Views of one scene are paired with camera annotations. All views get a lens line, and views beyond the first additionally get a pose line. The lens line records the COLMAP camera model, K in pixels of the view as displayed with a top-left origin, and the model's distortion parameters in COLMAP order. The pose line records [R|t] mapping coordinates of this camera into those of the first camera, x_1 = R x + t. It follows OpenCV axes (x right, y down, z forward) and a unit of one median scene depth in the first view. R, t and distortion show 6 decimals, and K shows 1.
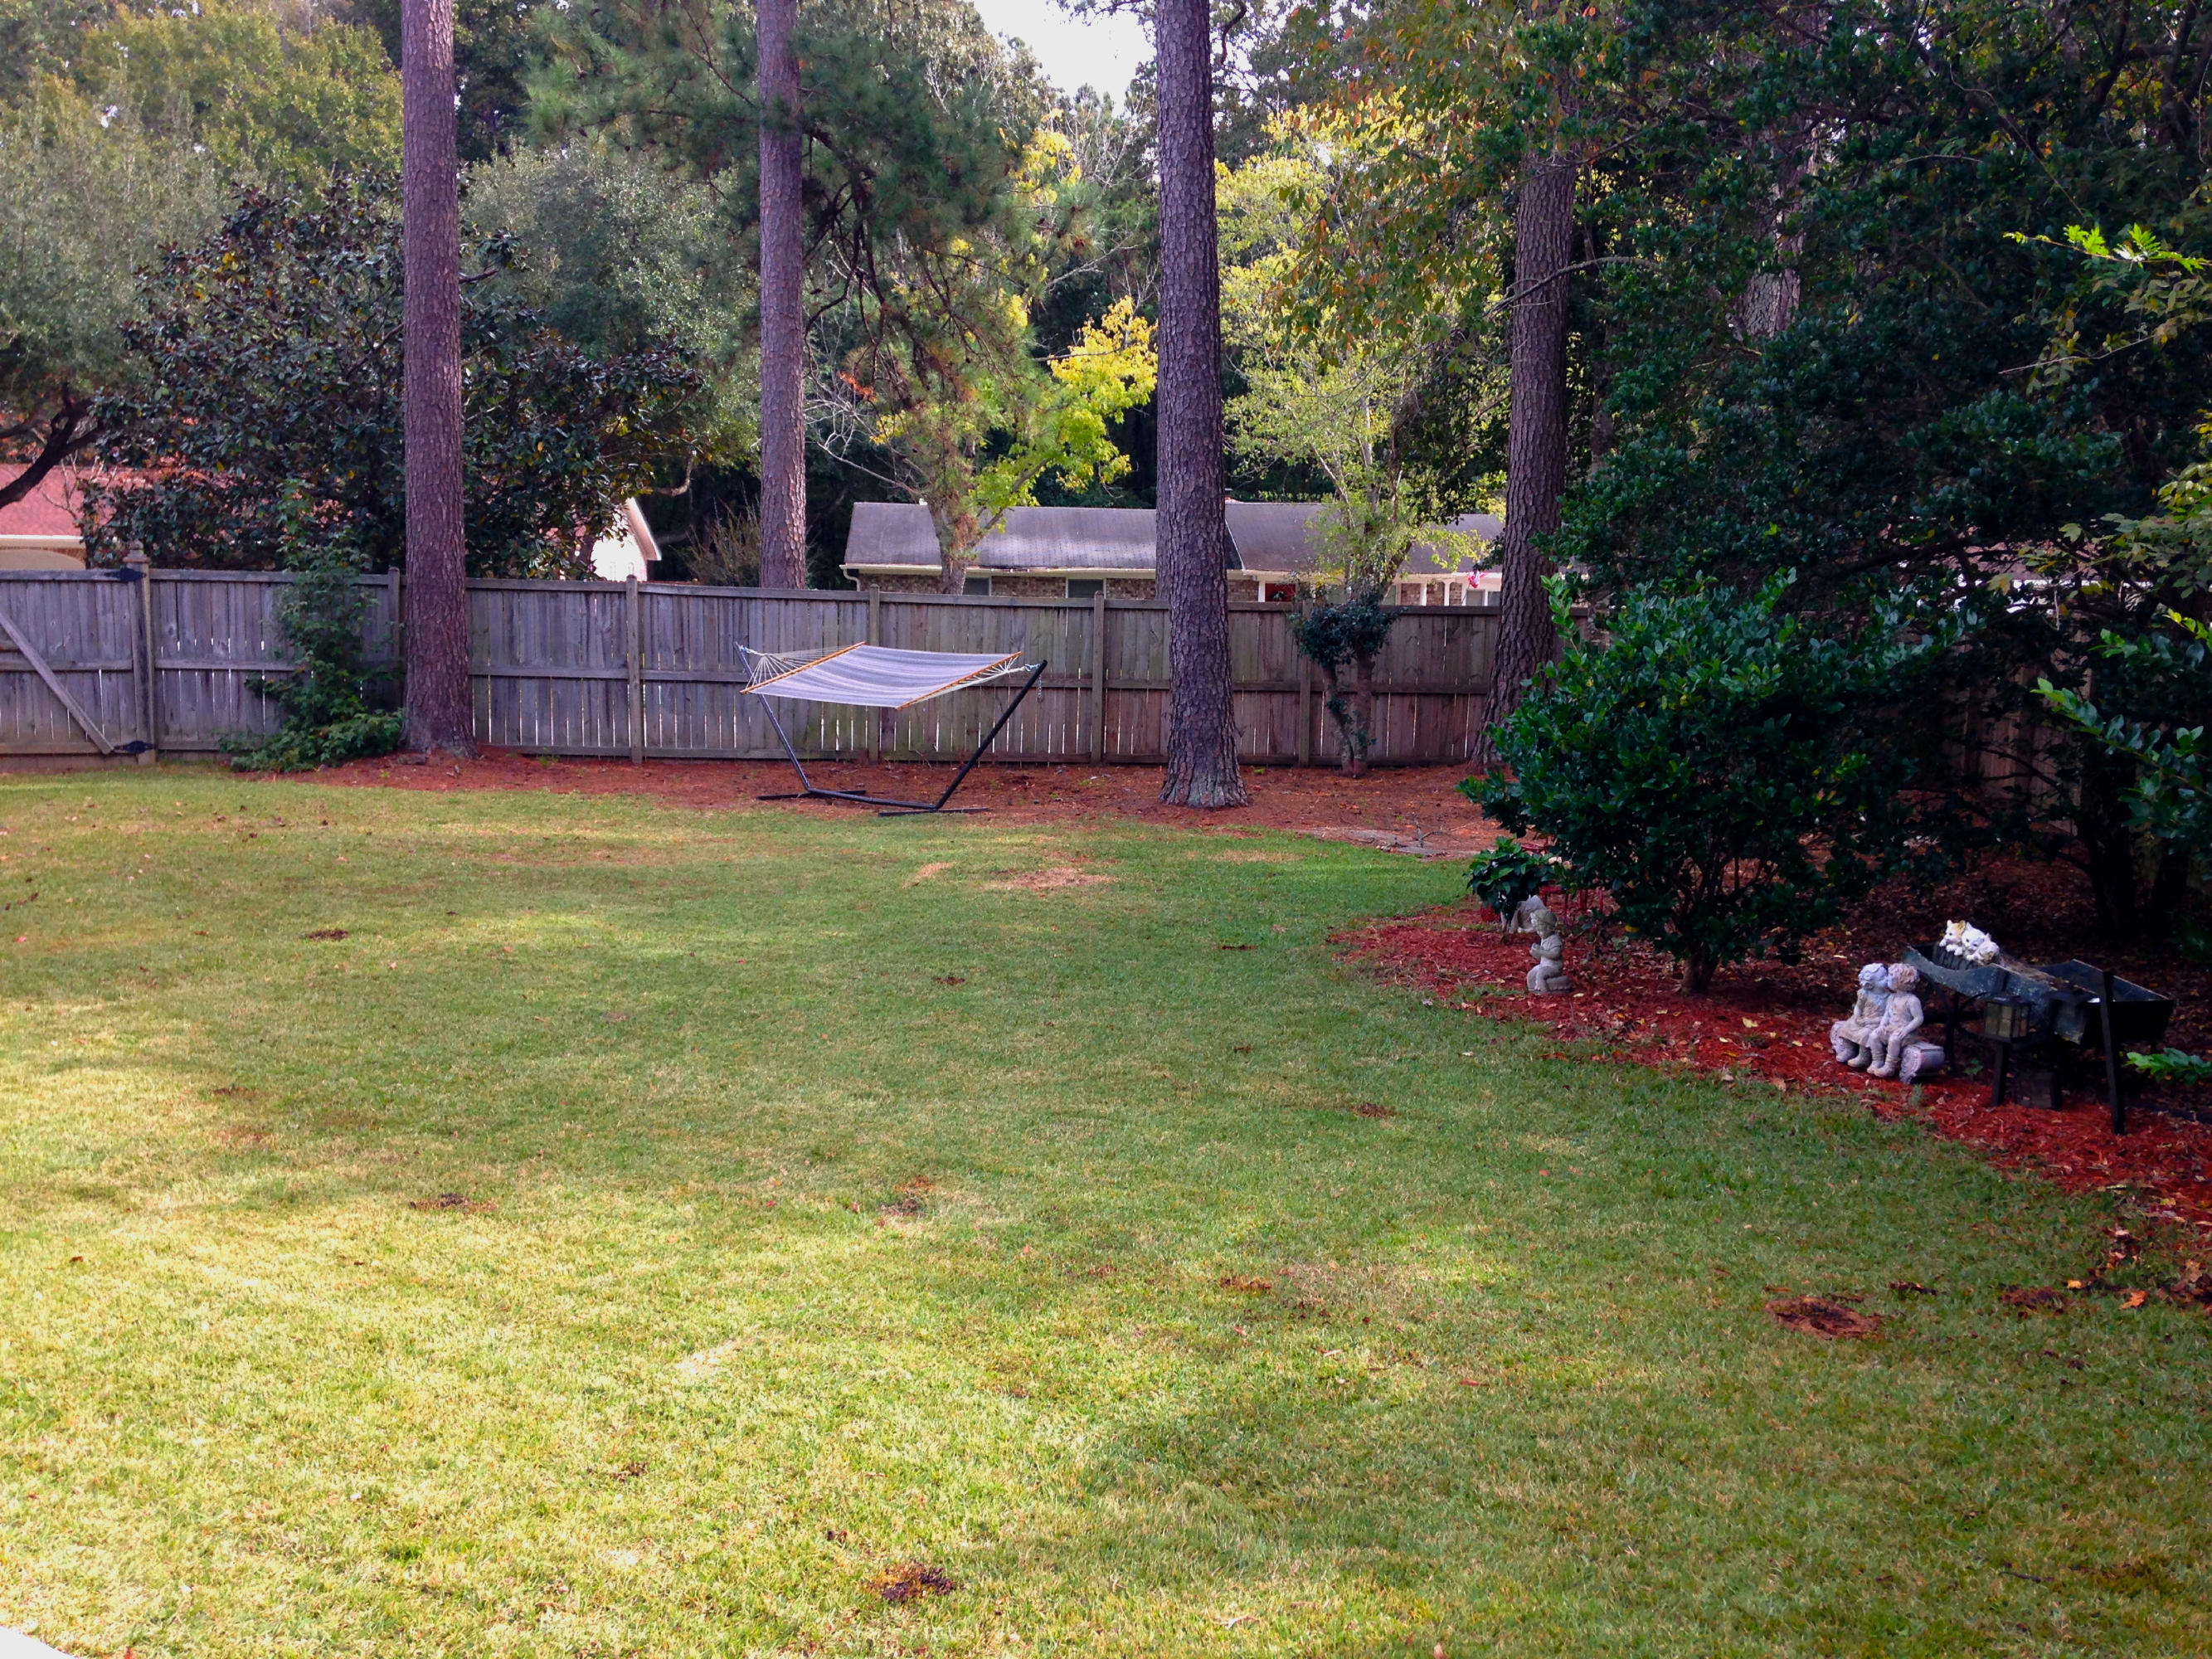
lens RADIAL K [[1980.3, 0, 1106.0], [0, 1980.3, 829.5], [0, 0, 1]] dist [0.172490, -0.241699]
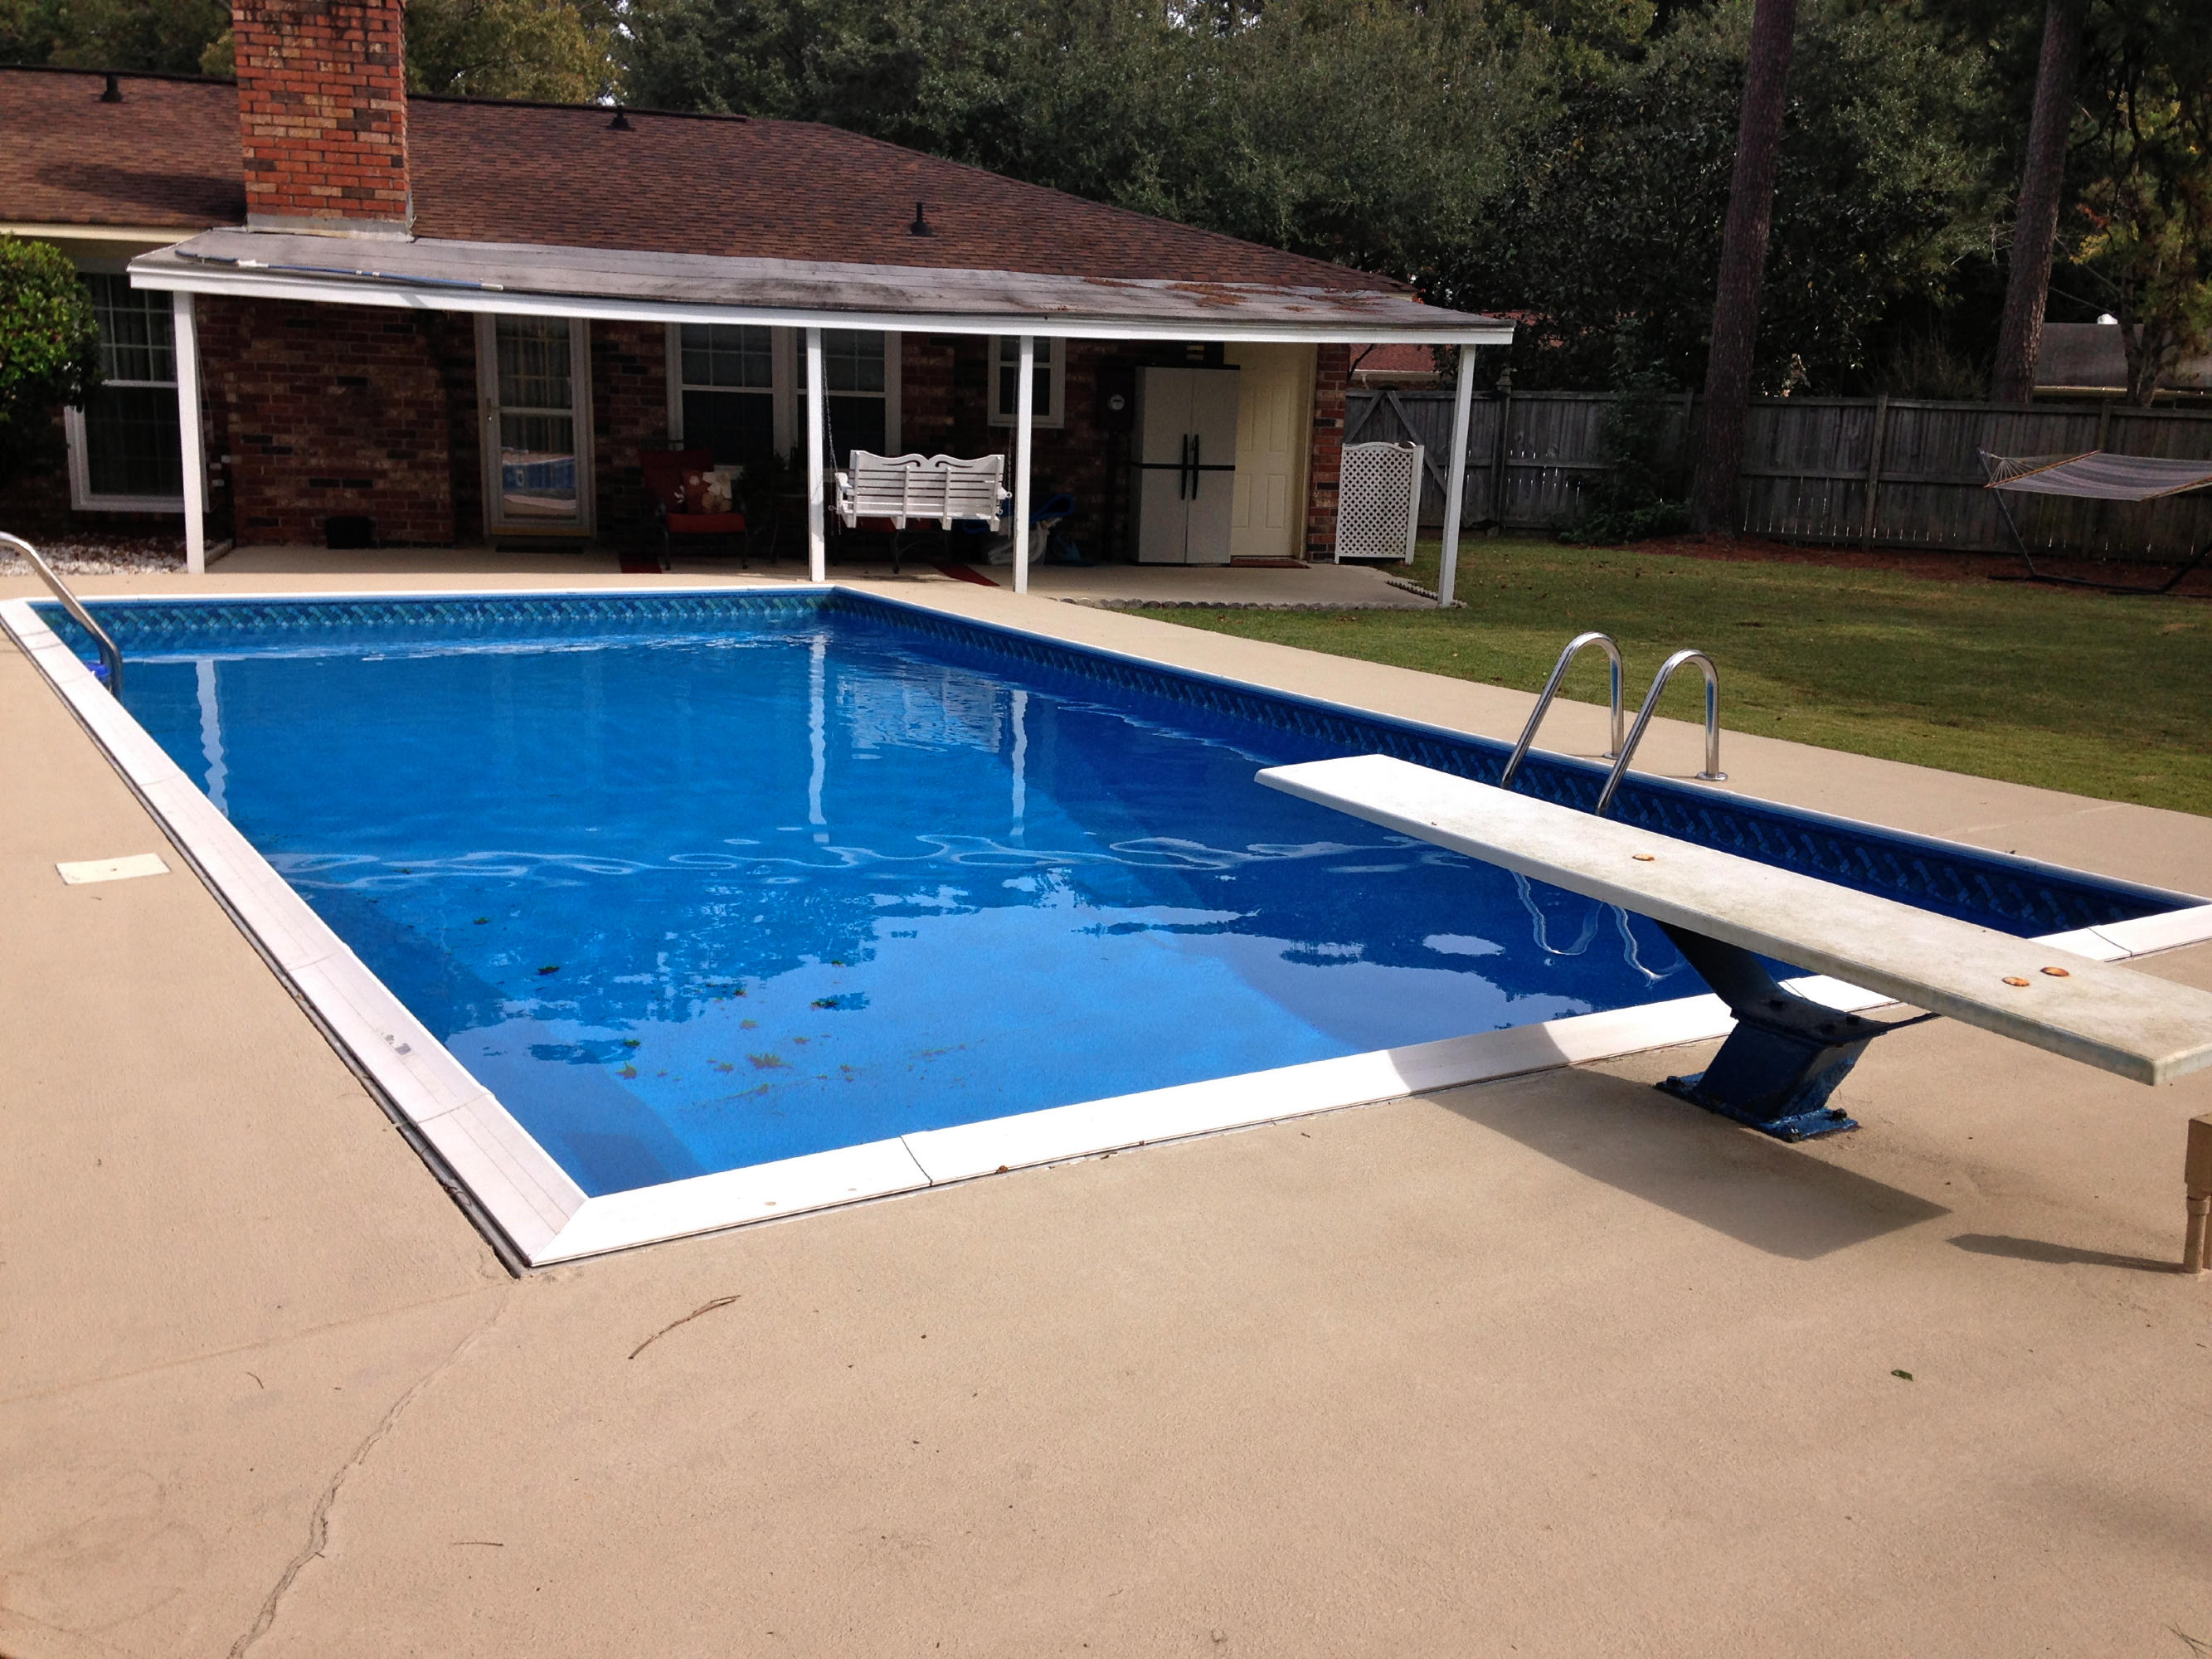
lens RADIAL K [[1980.3, 0, 1106.0], [0, 1980.3, 829.5], [0, 0, 1]] dist [0.172490, -0.241699]
pose [[0.870615, 0.114787, -0.478386, -0.030532], [-0.075147, 0.992017, 0.101271, 0.045102], [0.486191, -0.052218, 0.872291, -0.301198]]
